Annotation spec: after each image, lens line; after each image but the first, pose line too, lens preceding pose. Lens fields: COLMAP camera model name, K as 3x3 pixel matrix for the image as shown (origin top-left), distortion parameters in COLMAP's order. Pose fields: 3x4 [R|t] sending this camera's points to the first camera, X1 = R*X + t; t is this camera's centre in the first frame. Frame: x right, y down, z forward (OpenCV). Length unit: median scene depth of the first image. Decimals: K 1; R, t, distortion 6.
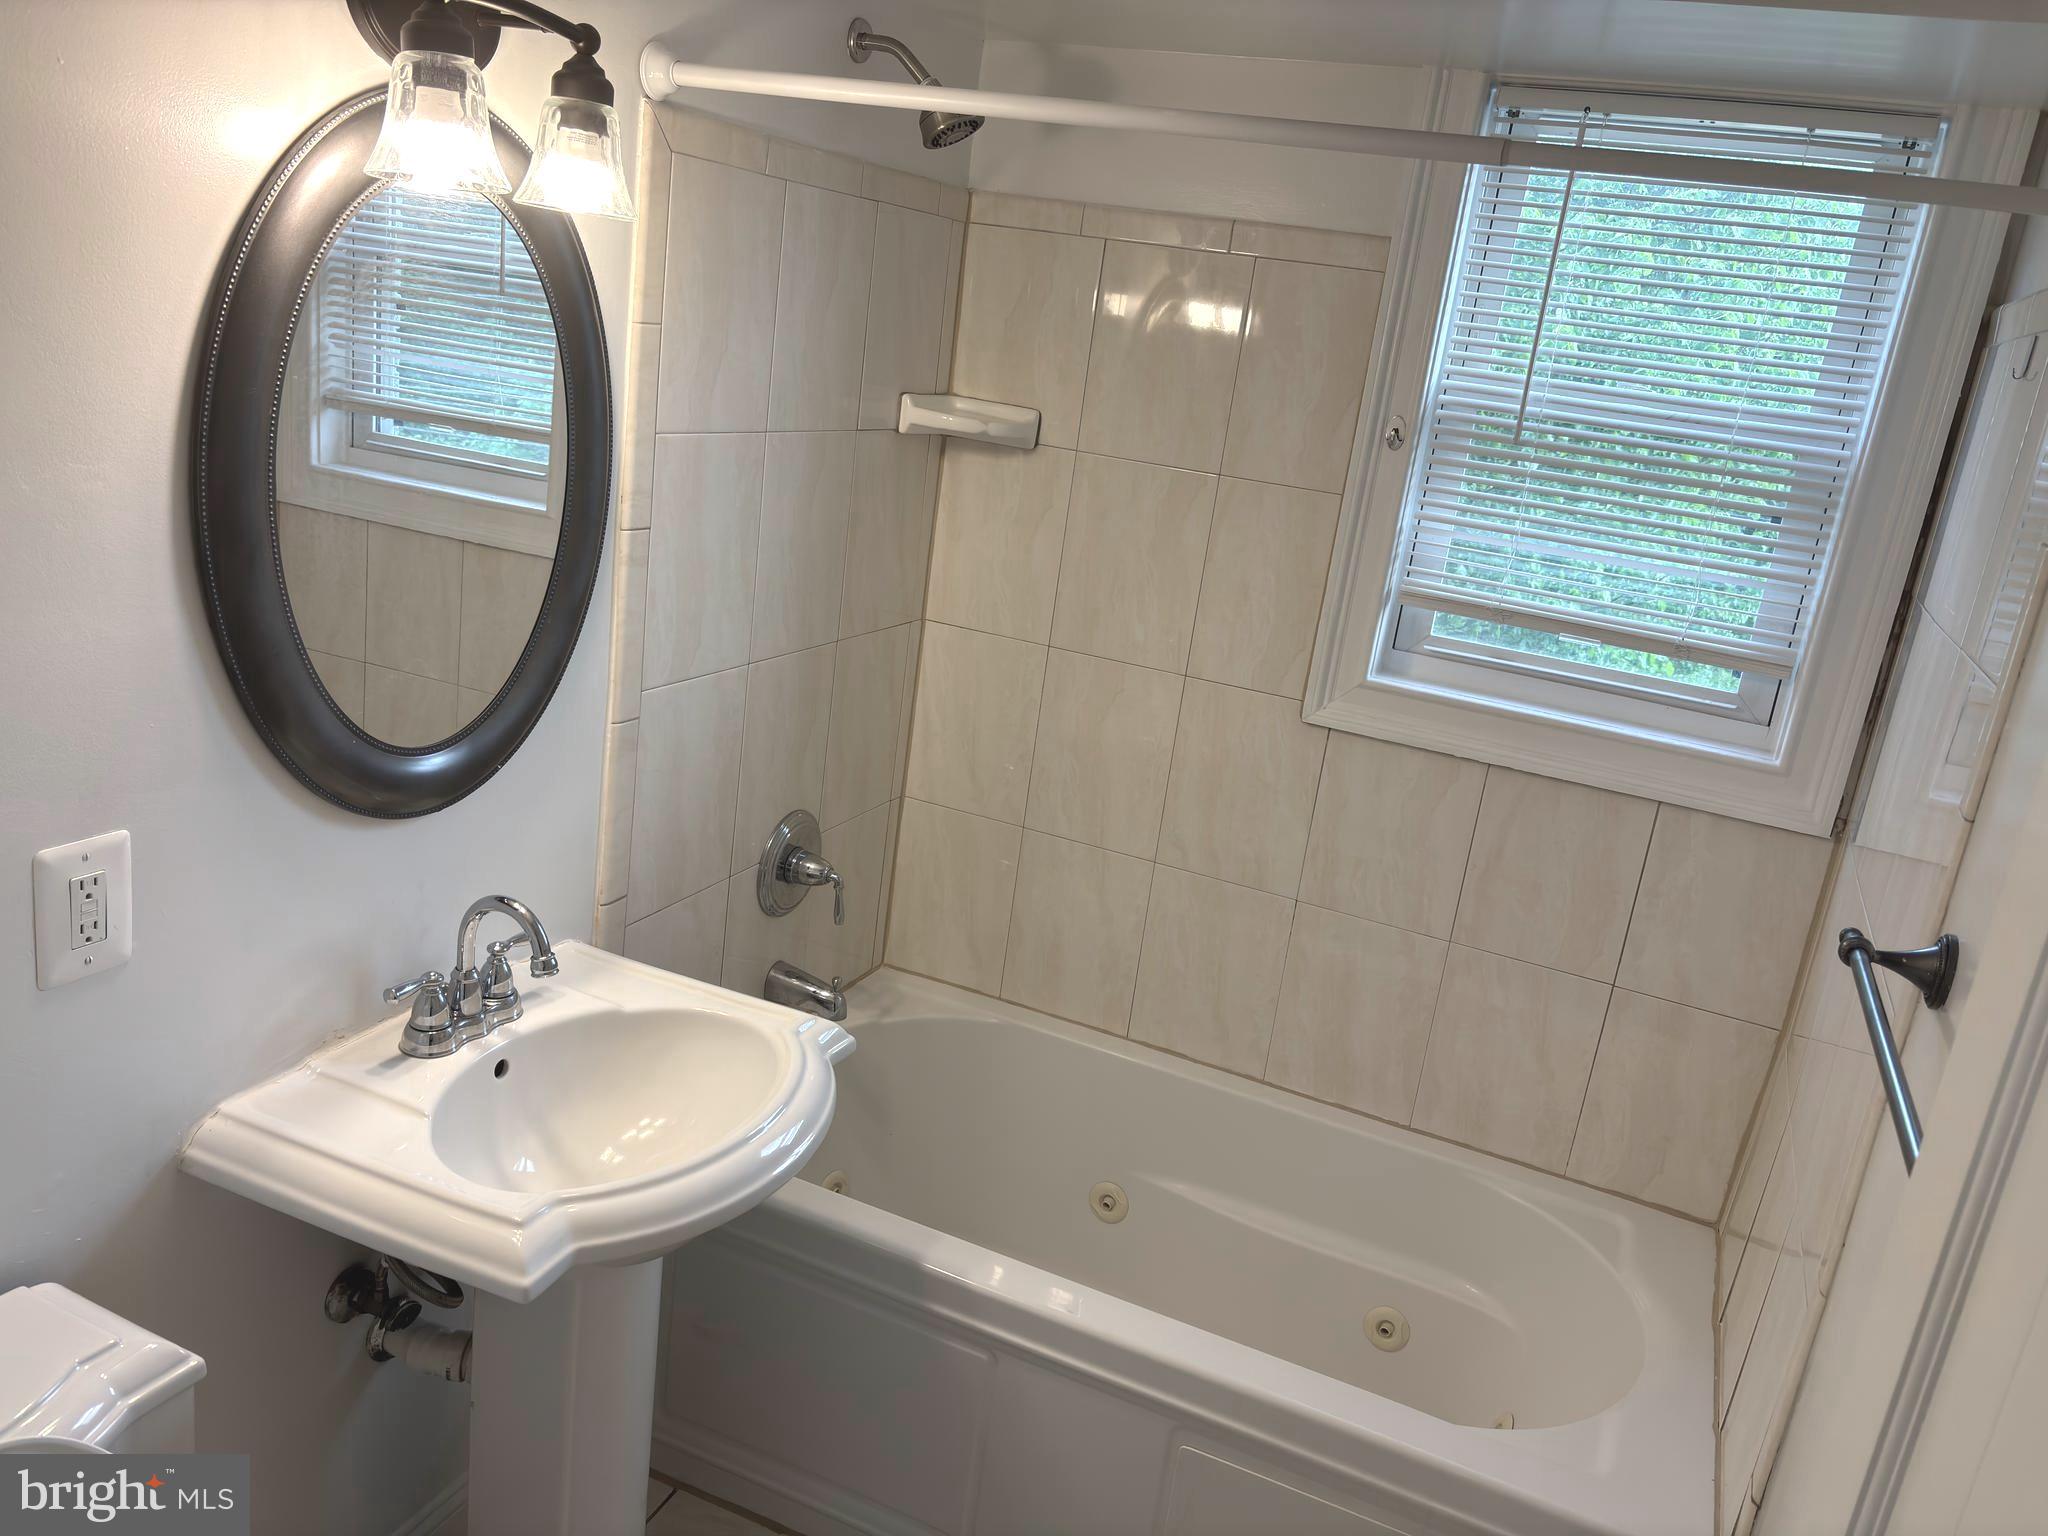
lens RADIAL K [[1525.7, 0, 1029.3], [0, 1525.7, 768.2], [0, 0, 1]] dist [0.047476, -0.069746]
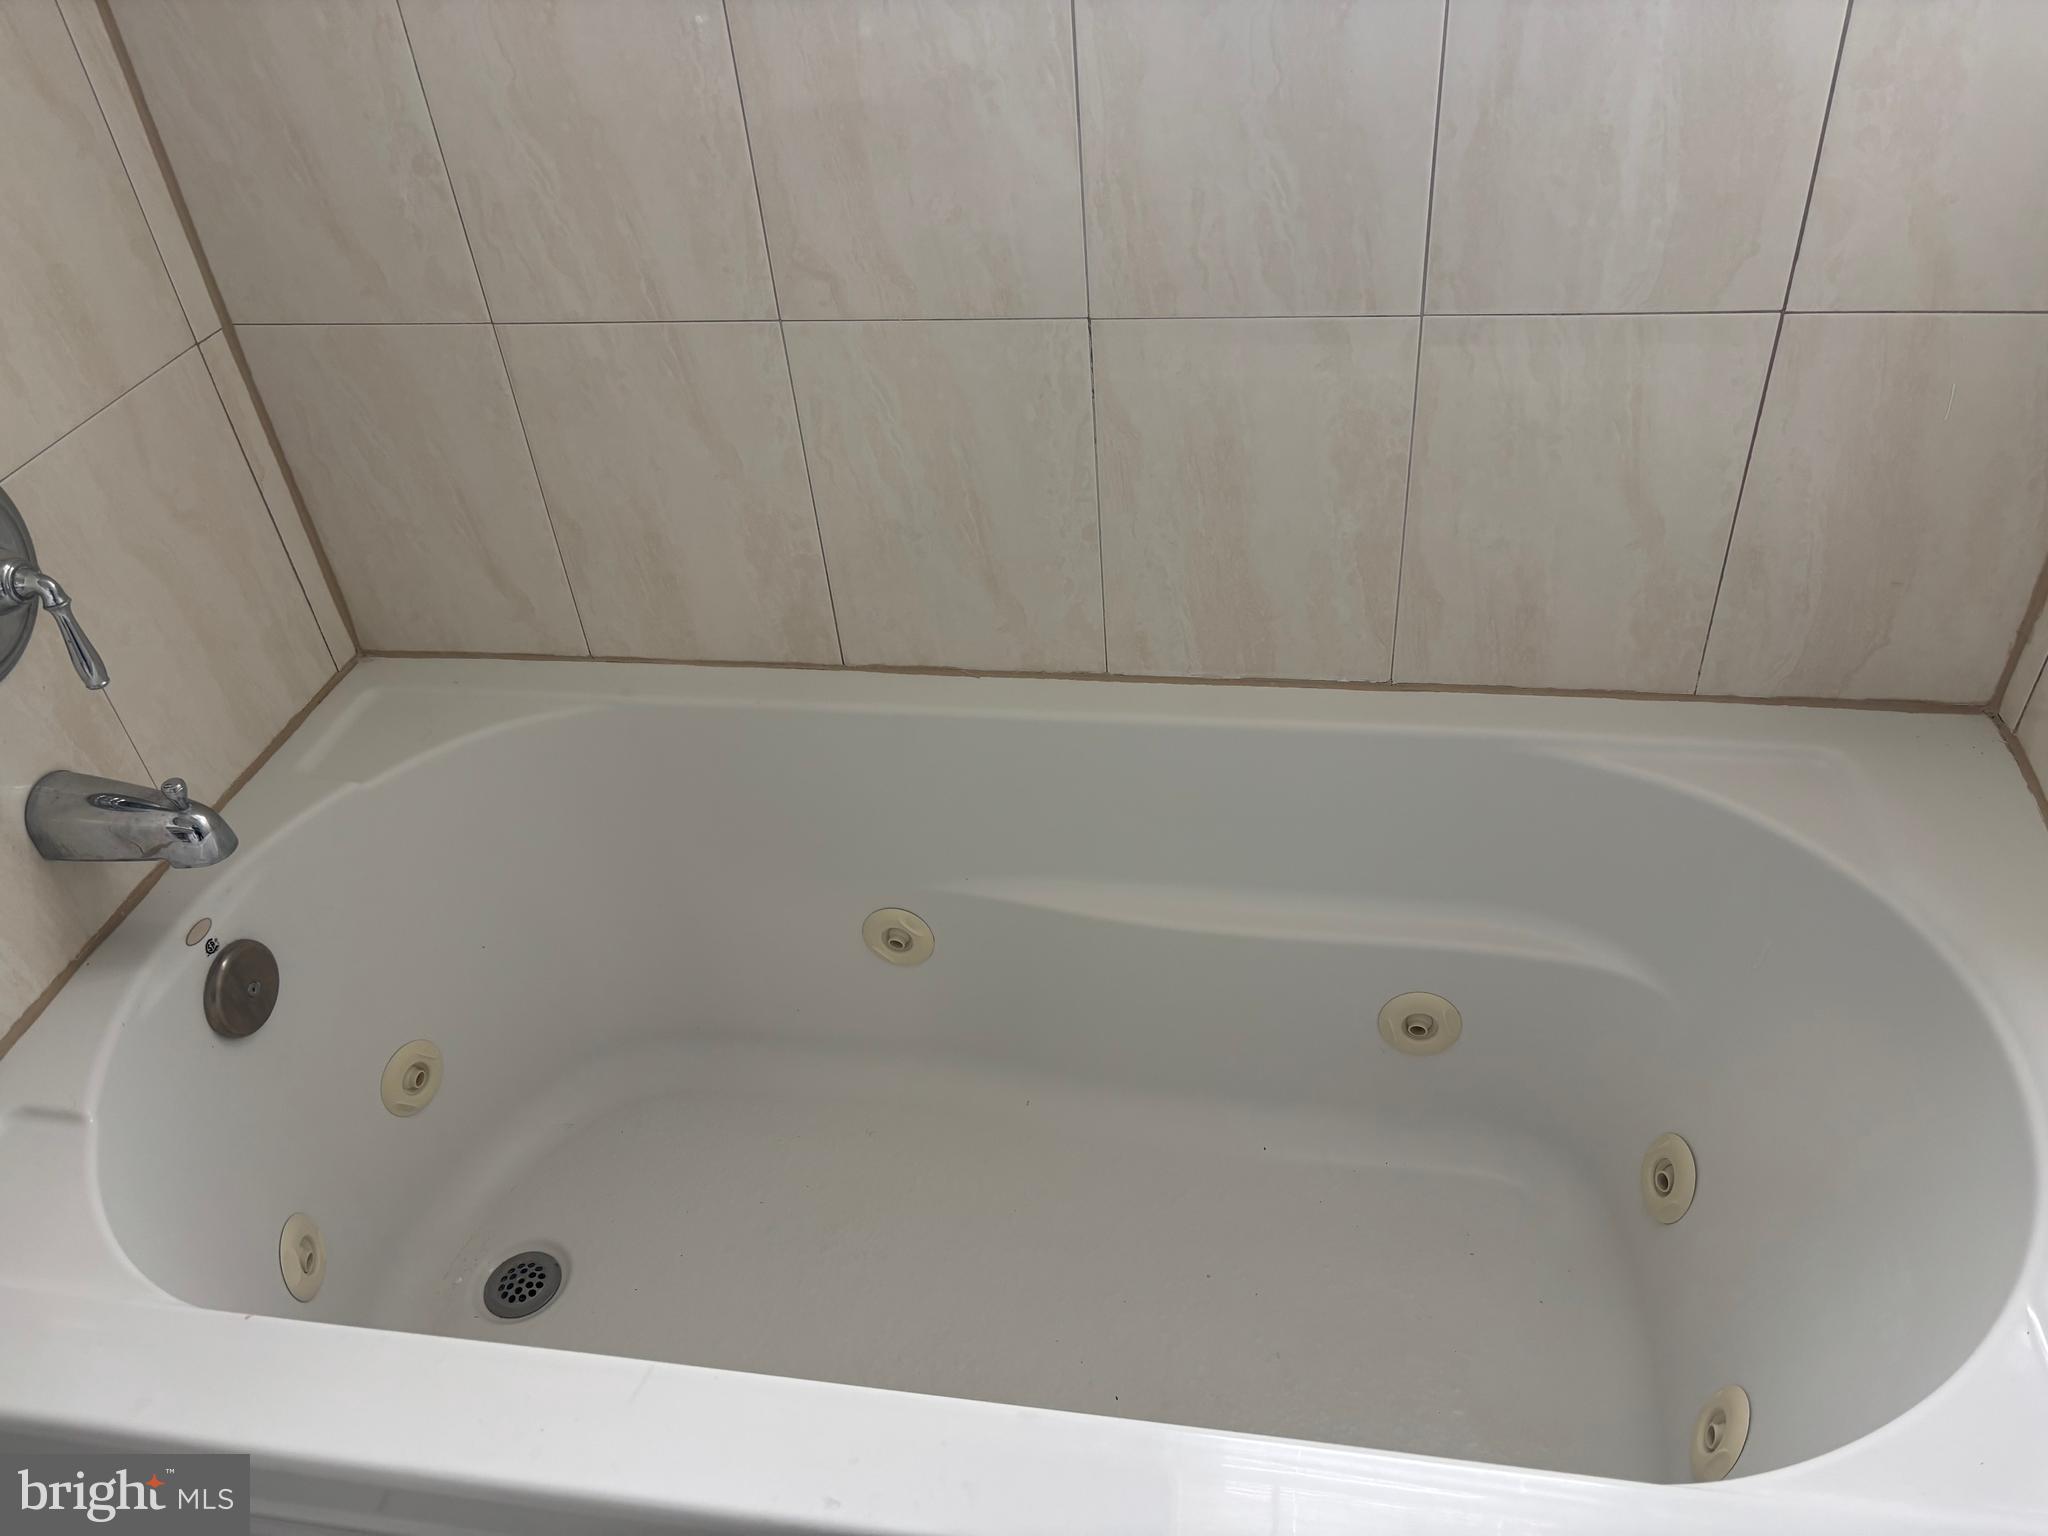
lens RADIAL K [[1525.7, 0, 1029.3], [0, 1525.7, 768.2], [0, 0, 1]] dist [0.047476, -0.069746]
pose [[0.947298, -0.311406, 0.075187, 0.084659], [0.261055, 0.886420, 0.382243, 0.025880], [-0.185680, -0.342470, 0.920998, 0.554259]]
